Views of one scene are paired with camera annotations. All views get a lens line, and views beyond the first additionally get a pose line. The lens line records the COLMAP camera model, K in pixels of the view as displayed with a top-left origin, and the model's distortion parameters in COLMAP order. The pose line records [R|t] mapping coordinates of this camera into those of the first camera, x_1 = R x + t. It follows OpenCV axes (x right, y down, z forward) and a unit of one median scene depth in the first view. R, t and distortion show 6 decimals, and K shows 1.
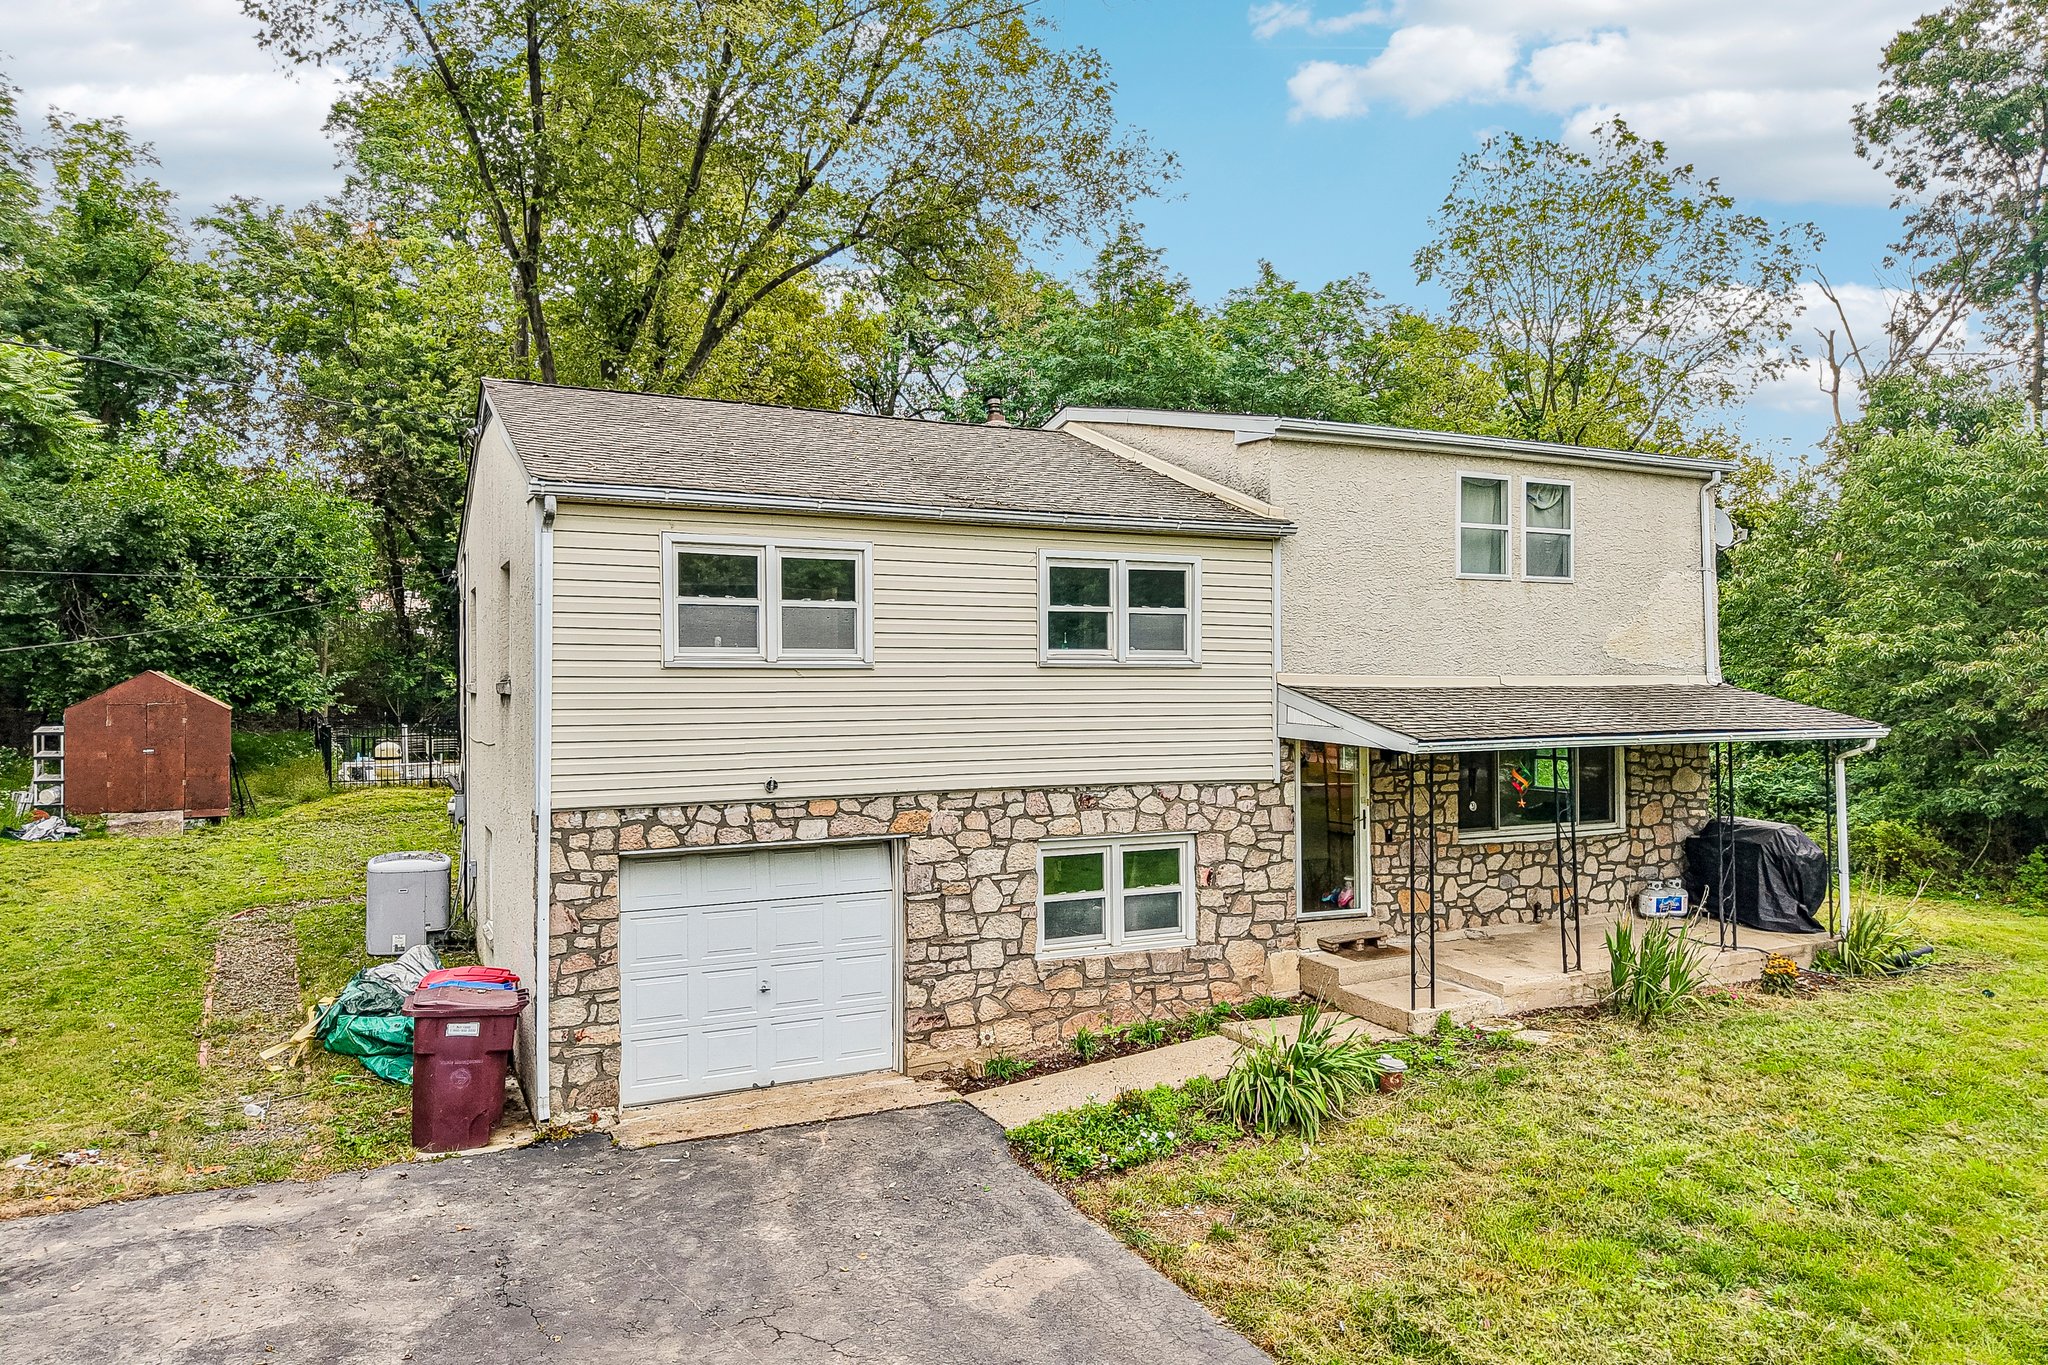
lens RADIAL K [[1401.6, 0, 1041.9], [0, 1401.6, 650.3], [0, 0, 1]] dist [0.025231, -0.036078]
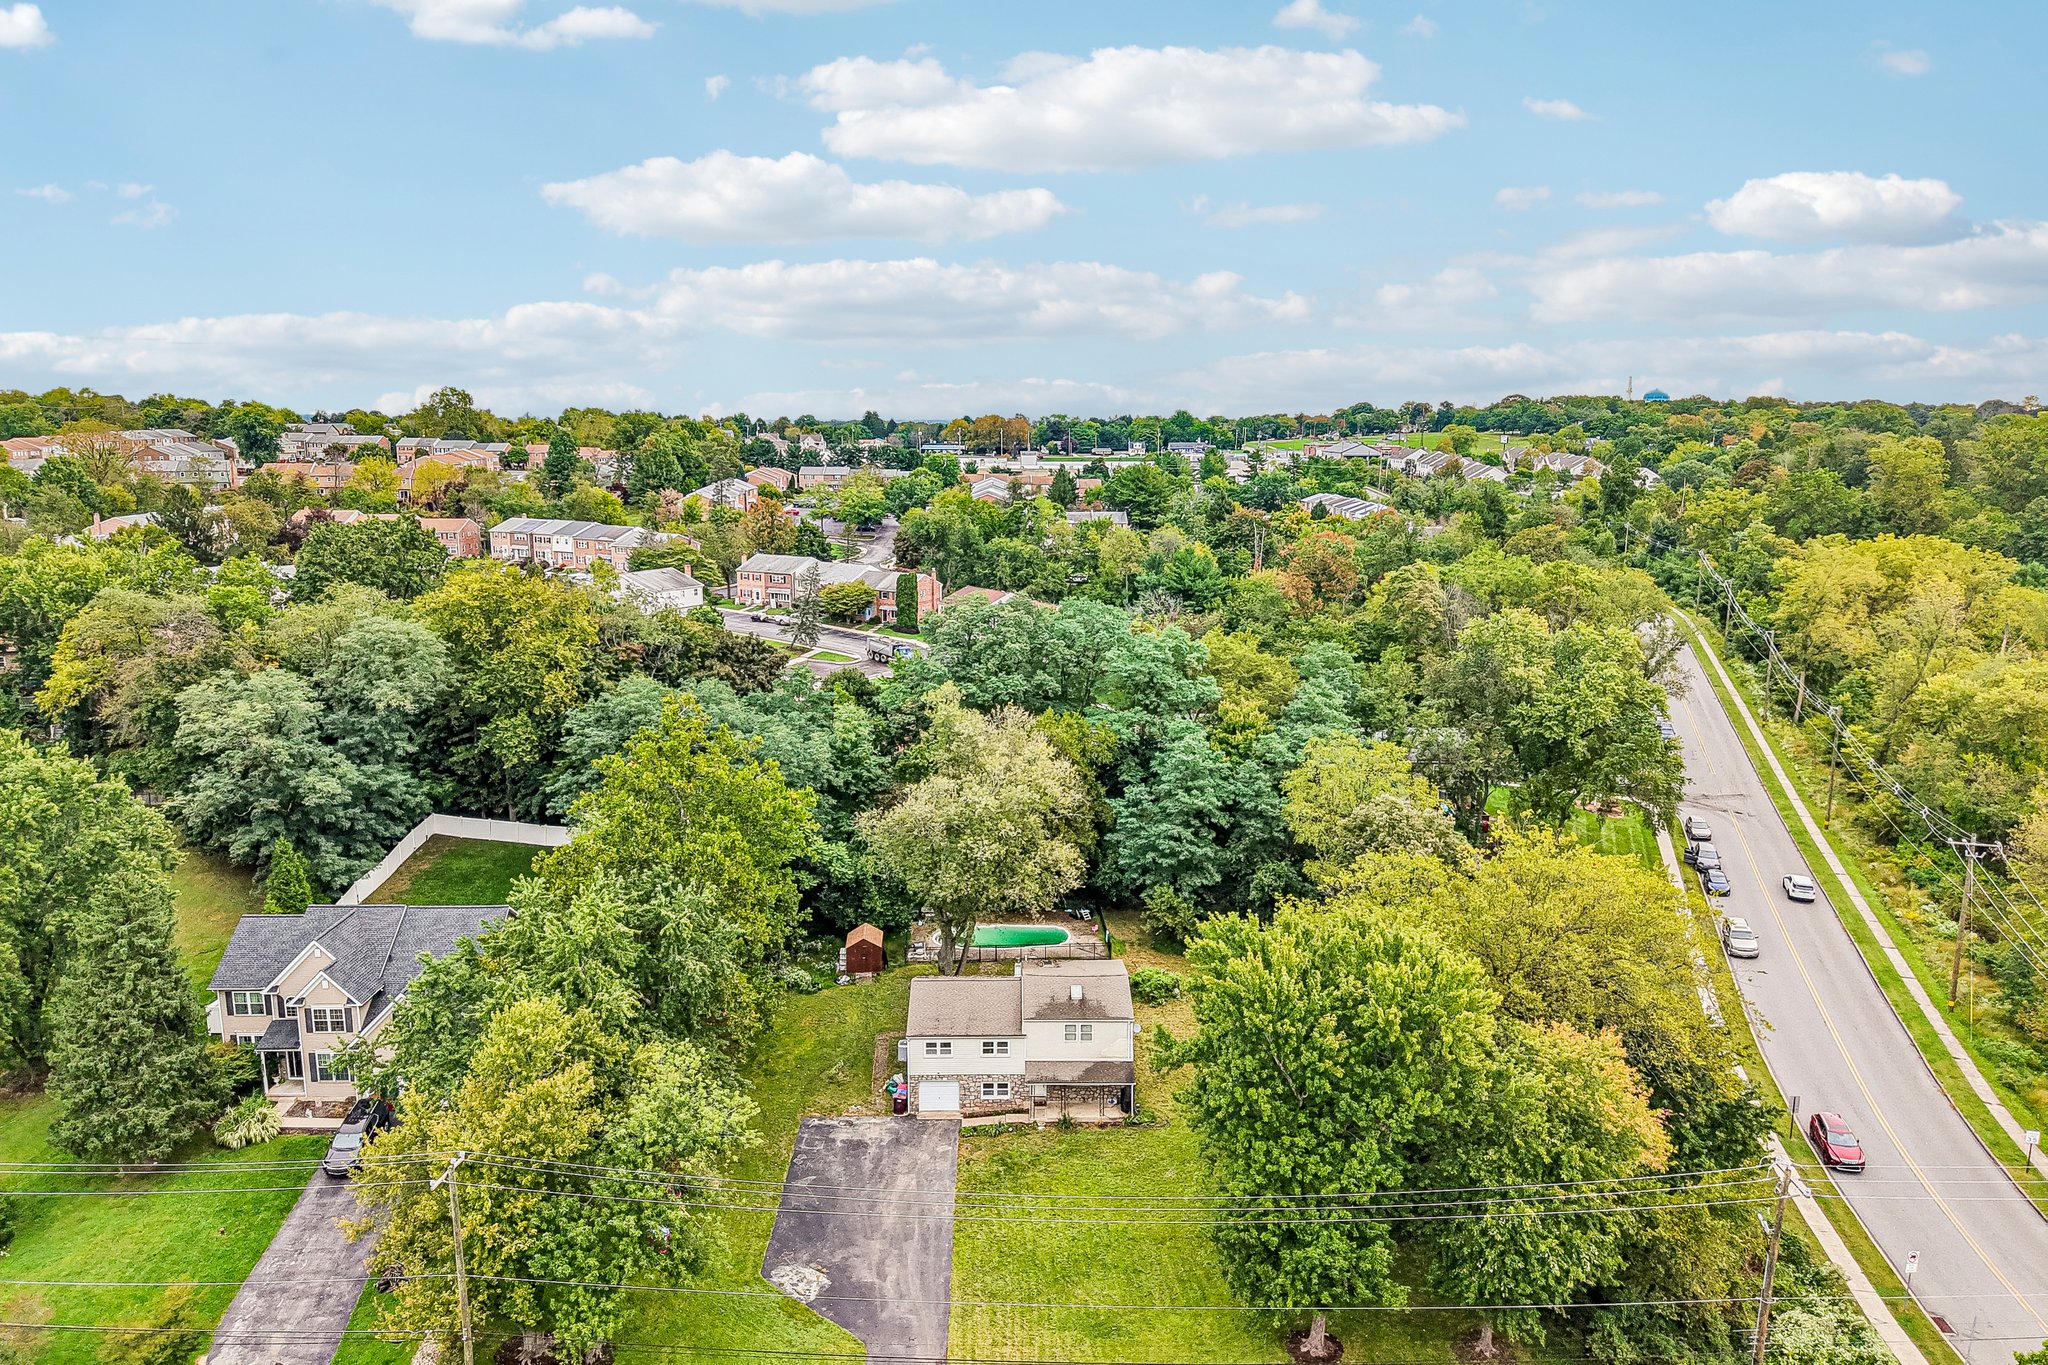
lens RADIAL K [[1351.5, 0, 1032.4], [0, 1351.5, 742.6], [0, 0, 1]] dist [0.221906, -0.030338]
pose [[0.905351, 0.110495, -0.410038, 2.612124], [-0.008625, 0.970142, 0.242385, -2.894706], [0.424577, -0.215907, 0.879272, -4.107125]]
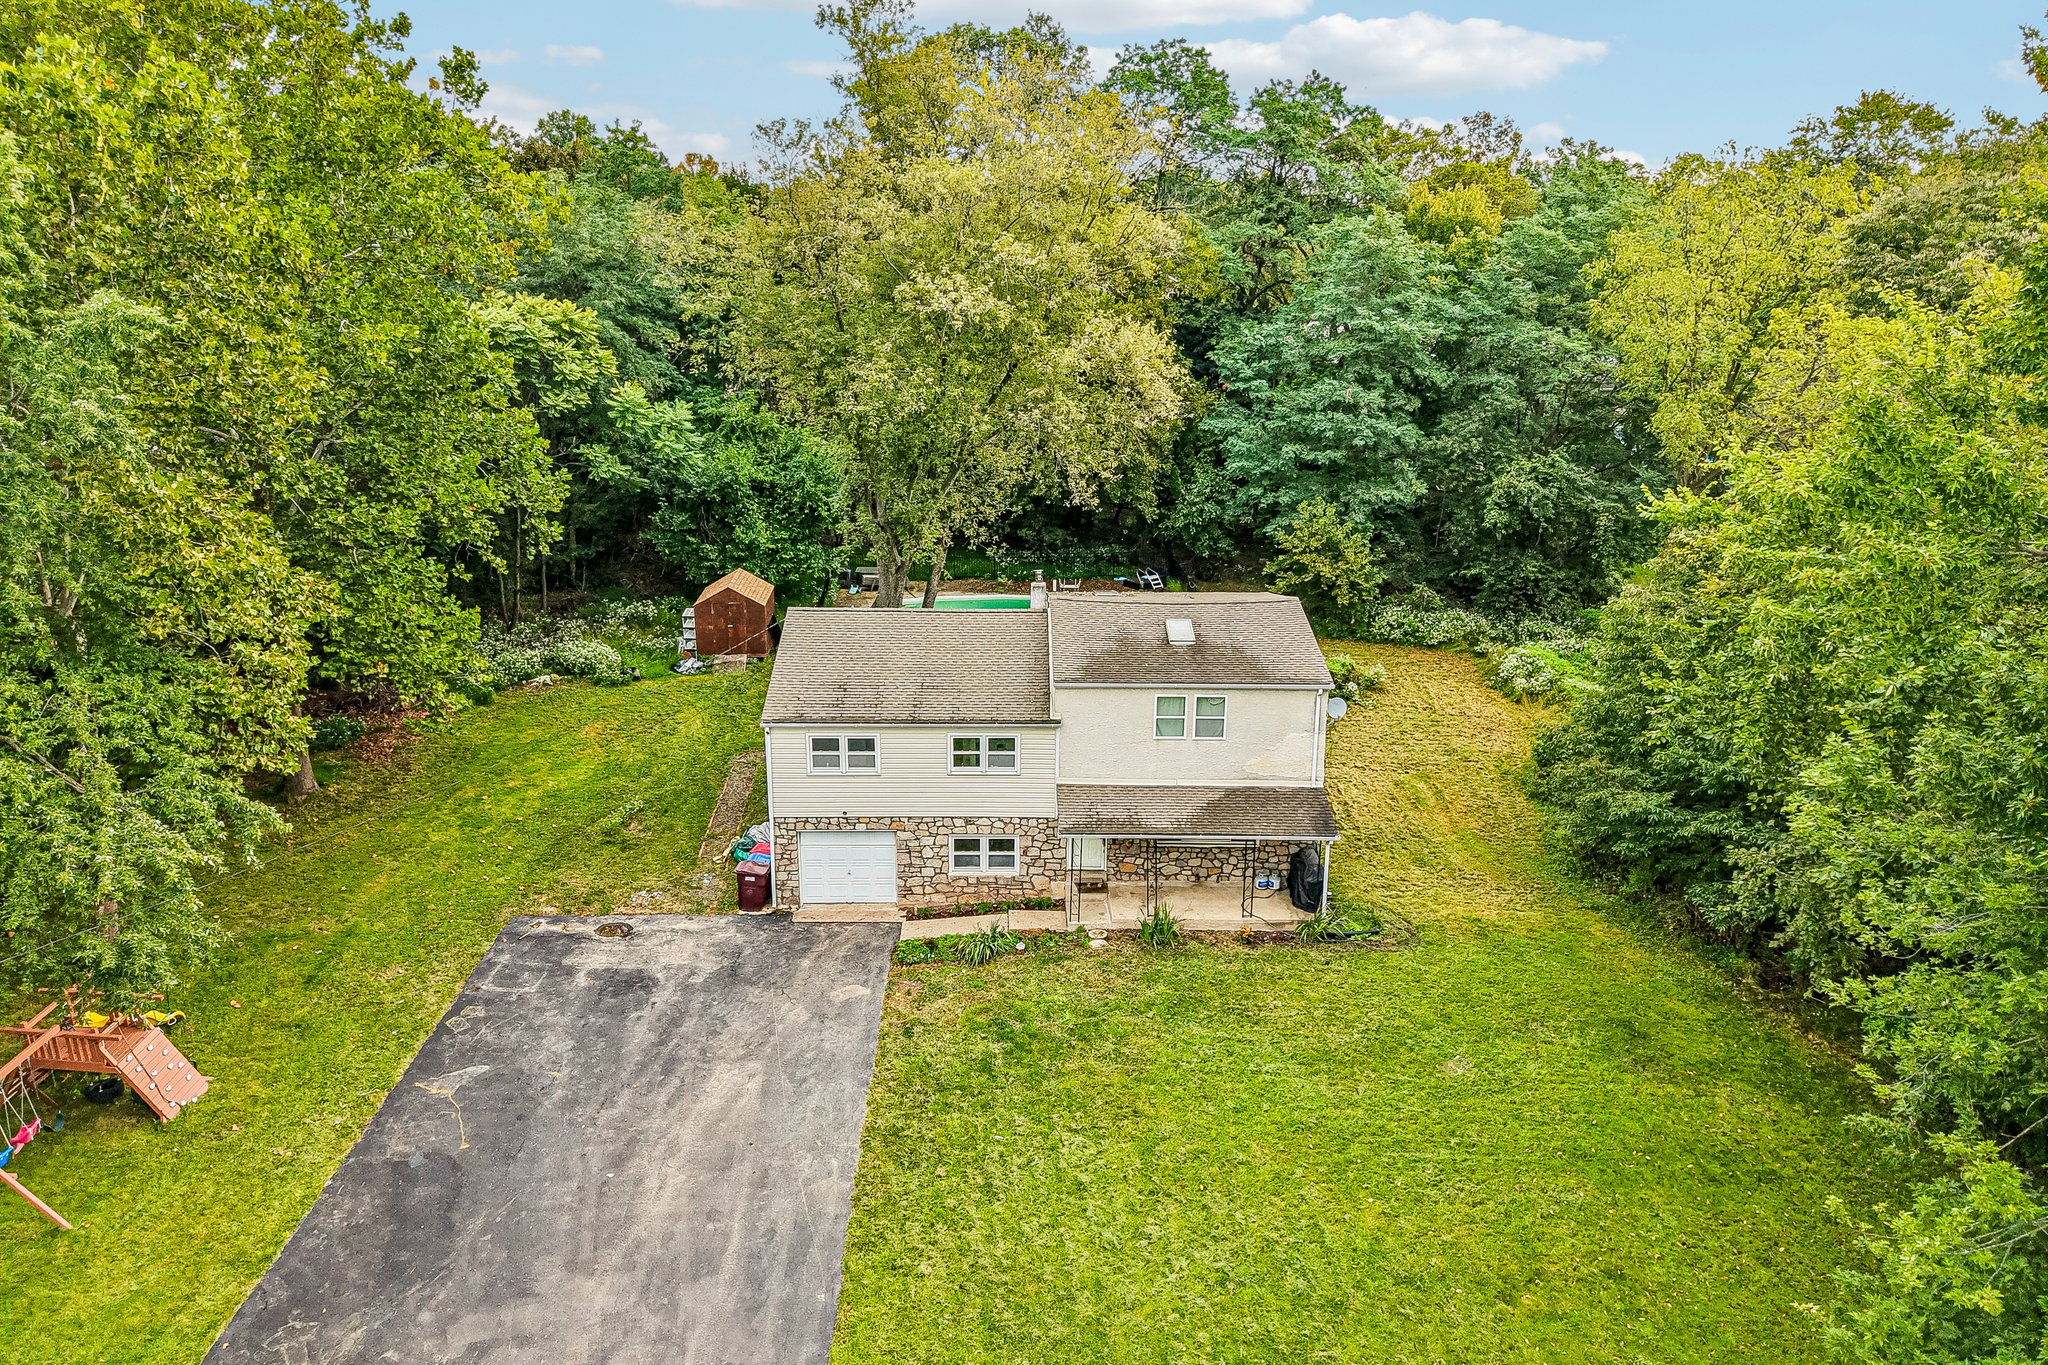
lens RADIAL K [[1422.9, 0, 1028.9], [0, 1422.9, 605.9], [0, 0, 1]] dist [0.062167, -0.095519]
pose [[0.901795, 0.120491, -0.415028, 1.181947], [-0.006712, 0.964136, 0.265323, -0.982623], [0.432112, -0.236481, 0.870262, -1.171572]]
